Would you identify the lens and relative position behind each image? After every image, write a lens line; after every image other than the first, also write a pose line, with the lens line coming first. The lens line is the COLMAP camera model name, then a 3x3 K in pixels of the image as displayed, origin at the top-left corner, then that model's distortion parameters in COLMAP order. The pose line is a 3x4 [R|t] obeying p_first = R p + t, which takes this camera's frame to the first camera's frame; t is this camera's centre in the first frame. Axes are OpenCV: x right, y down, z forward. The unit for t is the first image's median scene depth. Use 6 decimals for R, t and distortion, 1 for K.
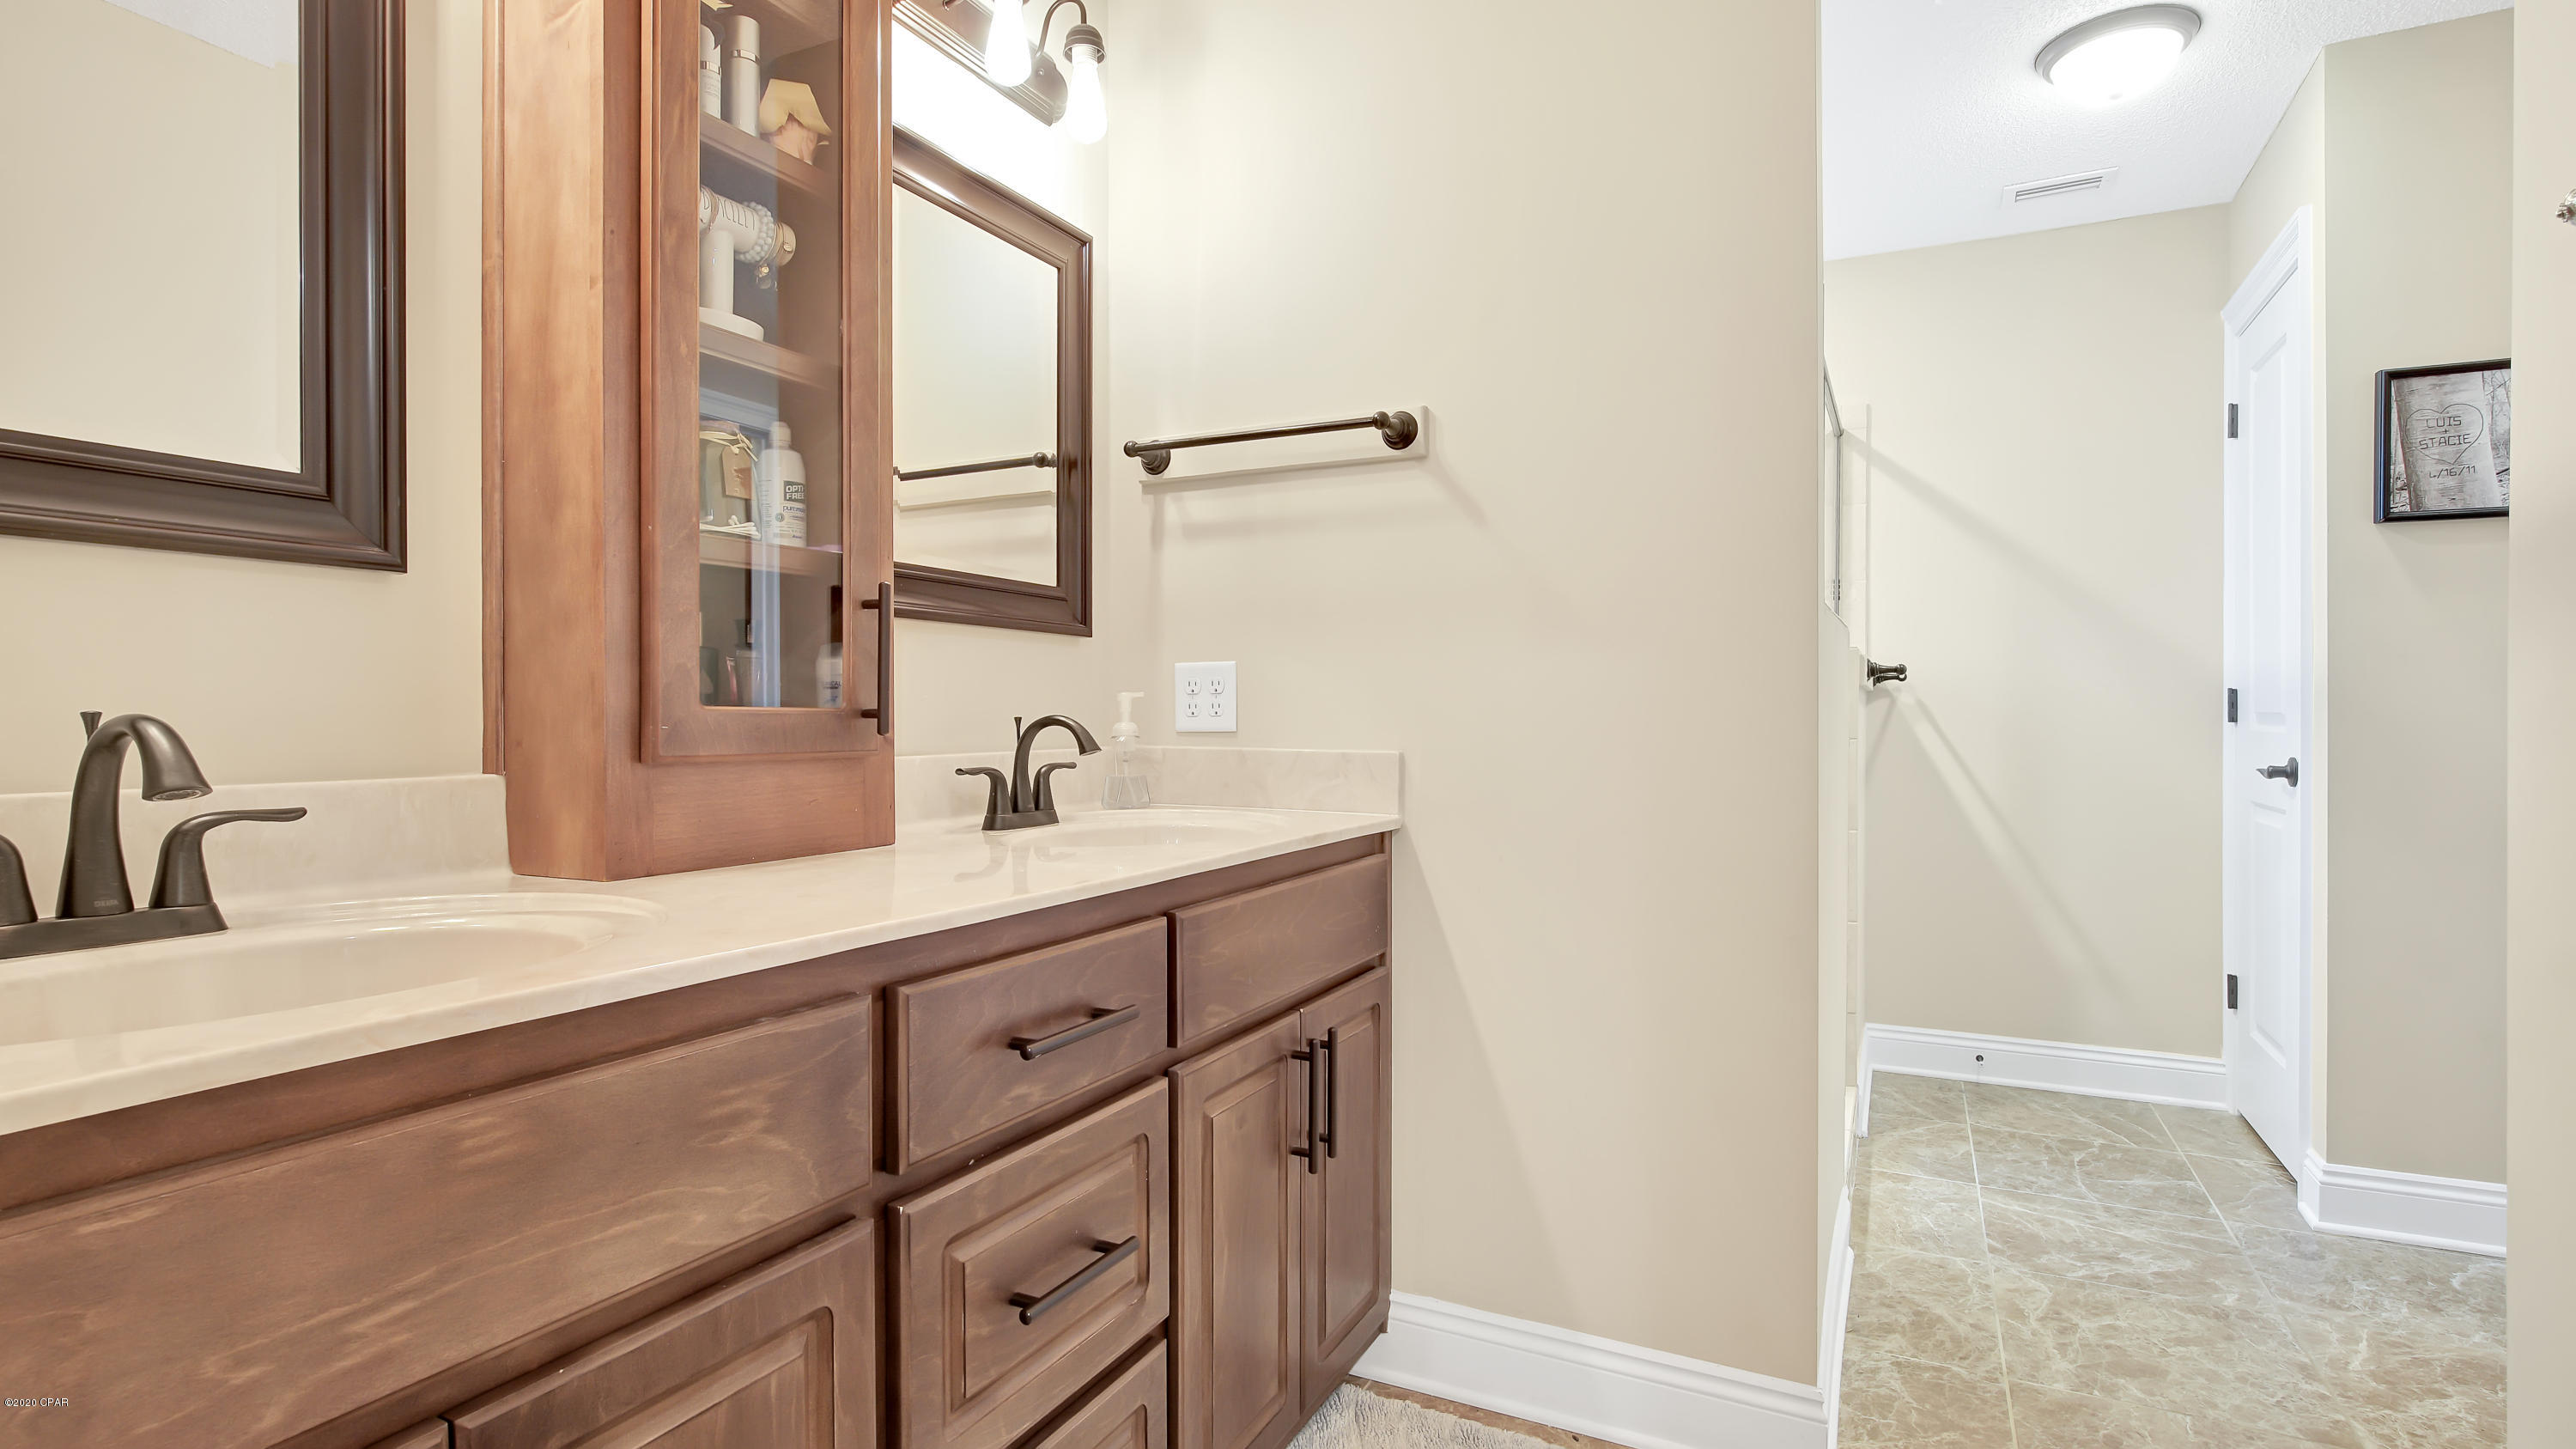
lens RADIAL K [[1242.6, 0, 1276.3], [0, 1242.6, 716.1], [0, 0, 1]] dist [-0.025508, -0.000179]
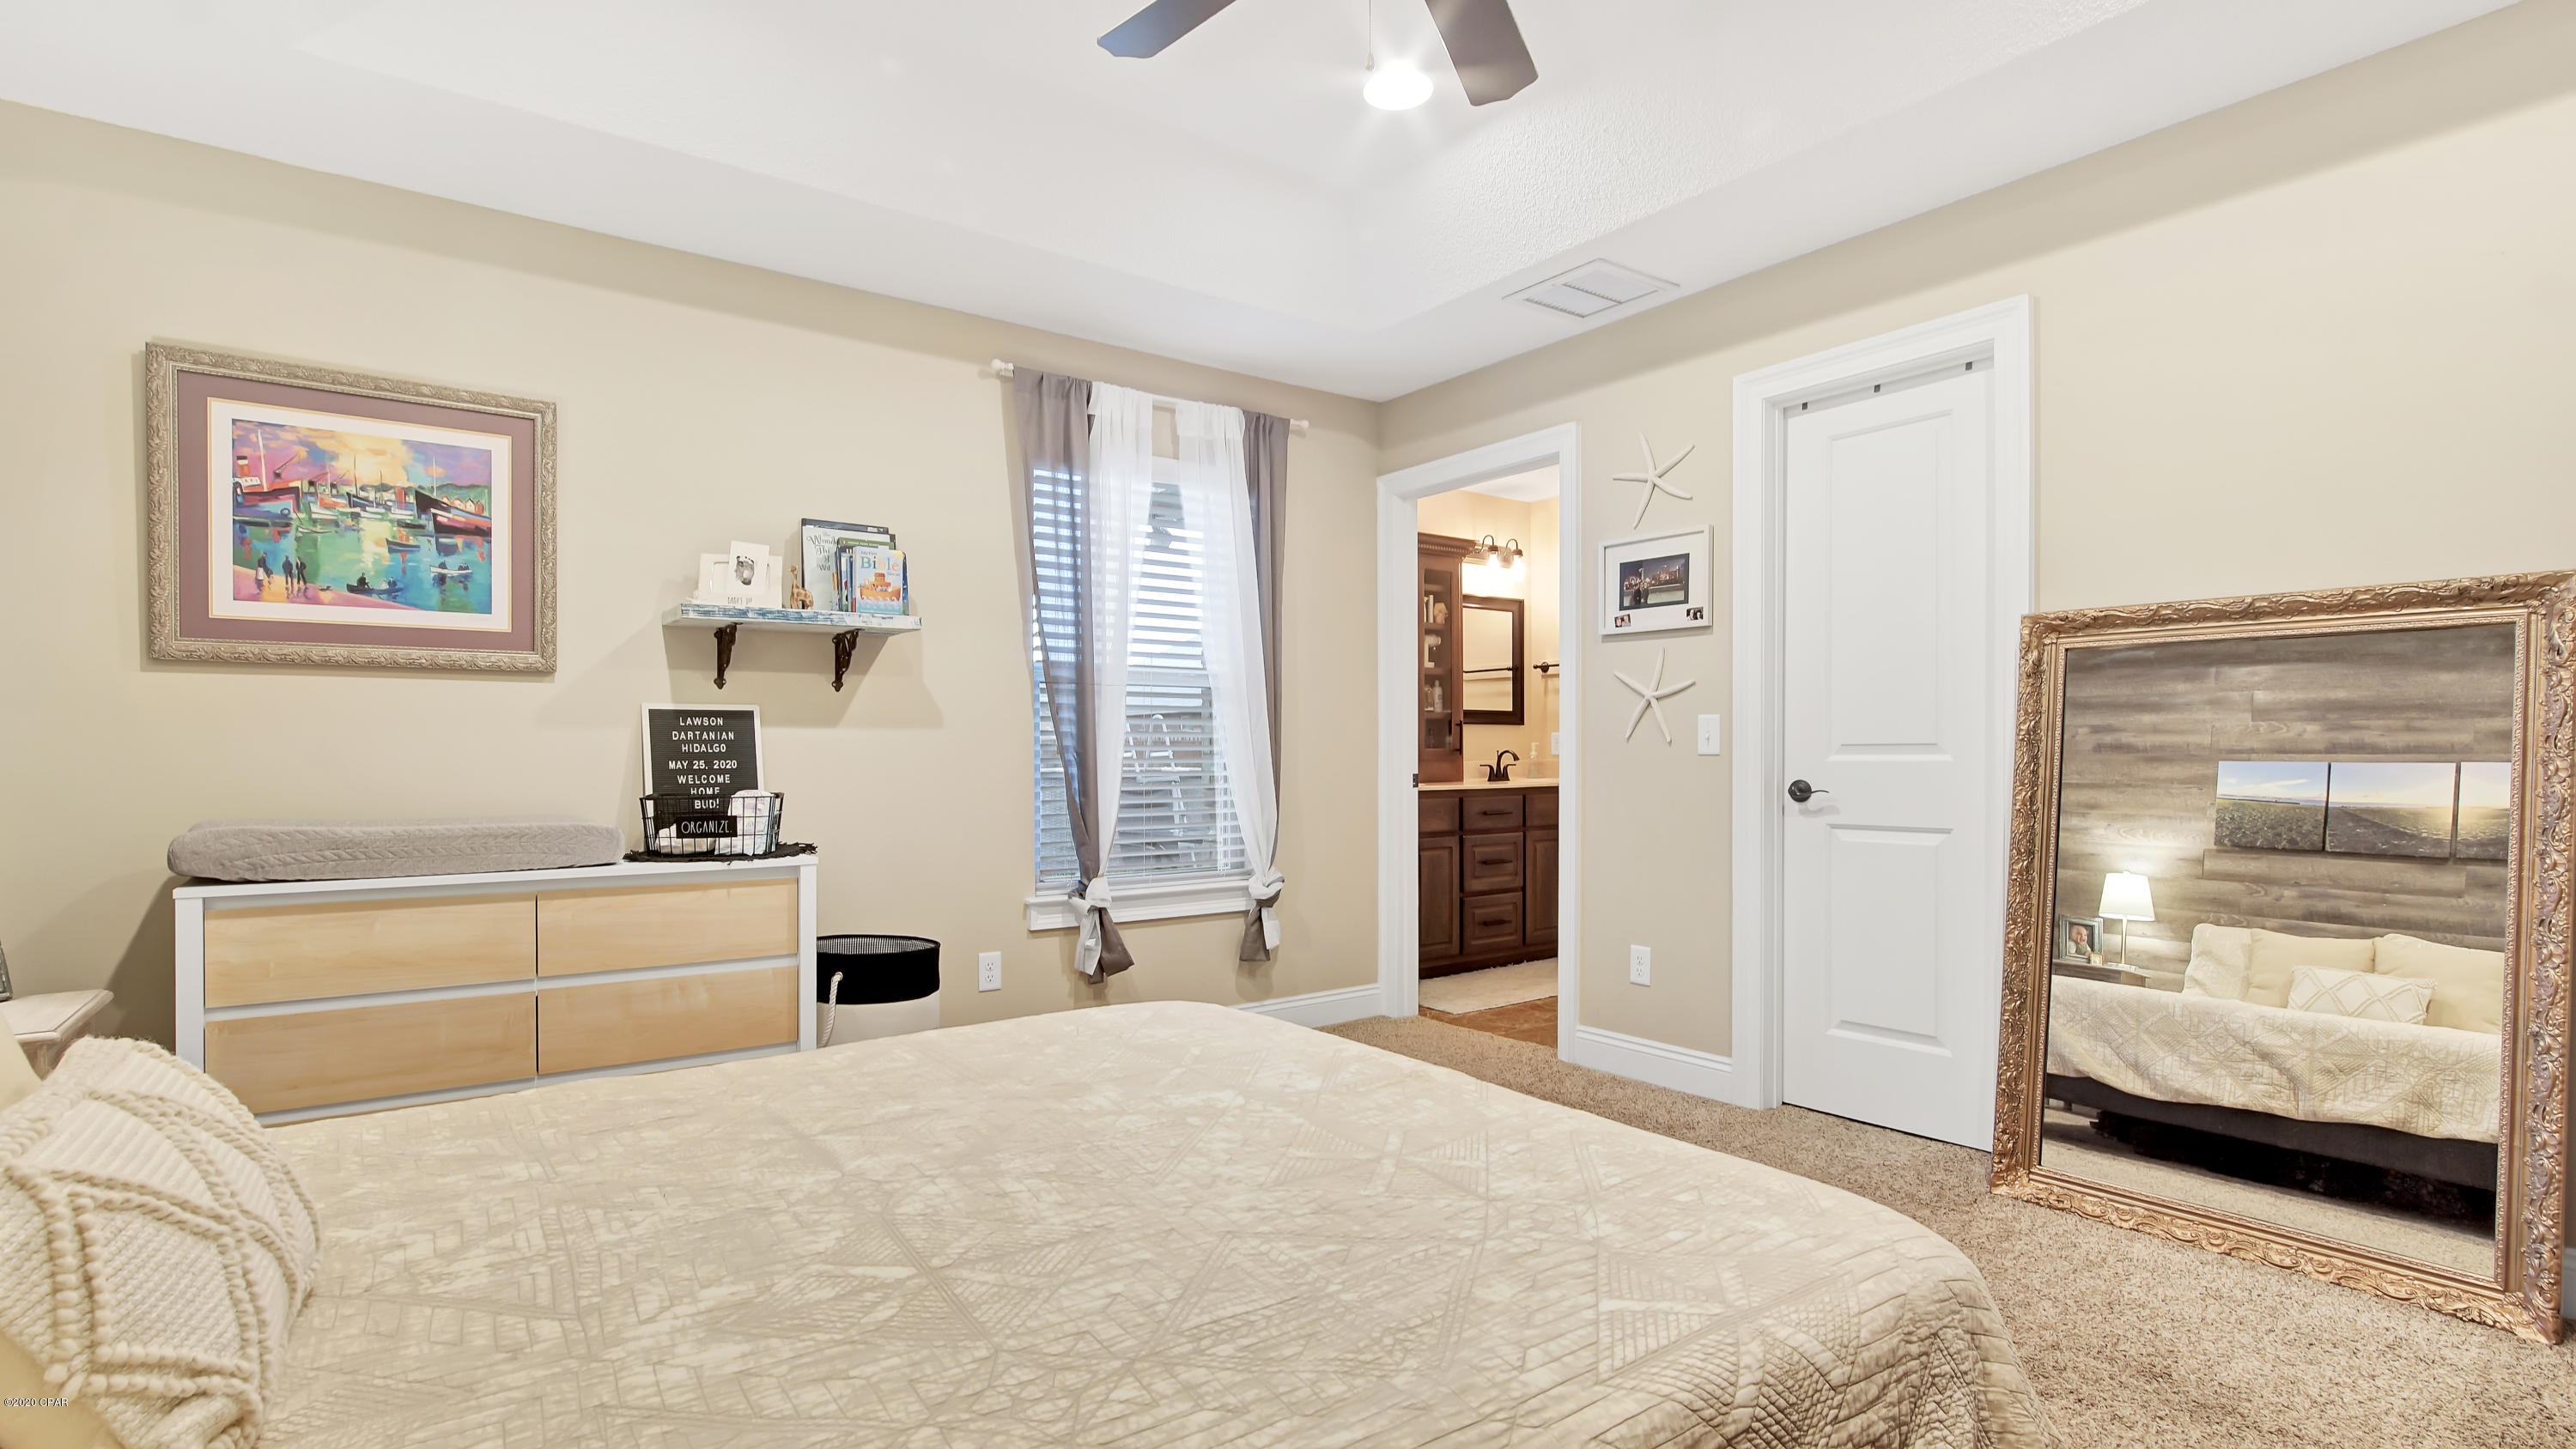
lens RADIAL K [[1242.3, 0, 1279.6], [0, 1242.3, 738.3], [0, 0, 1]] dist [-0.025508, -0.000179]
pose [[0.901160, -0.001059, -0.433485, 0.764294], [-0.003358, 0.999950, -0.009423, 0.000963], [0.433473, 0.009948, 0.901112, -2.452885]]
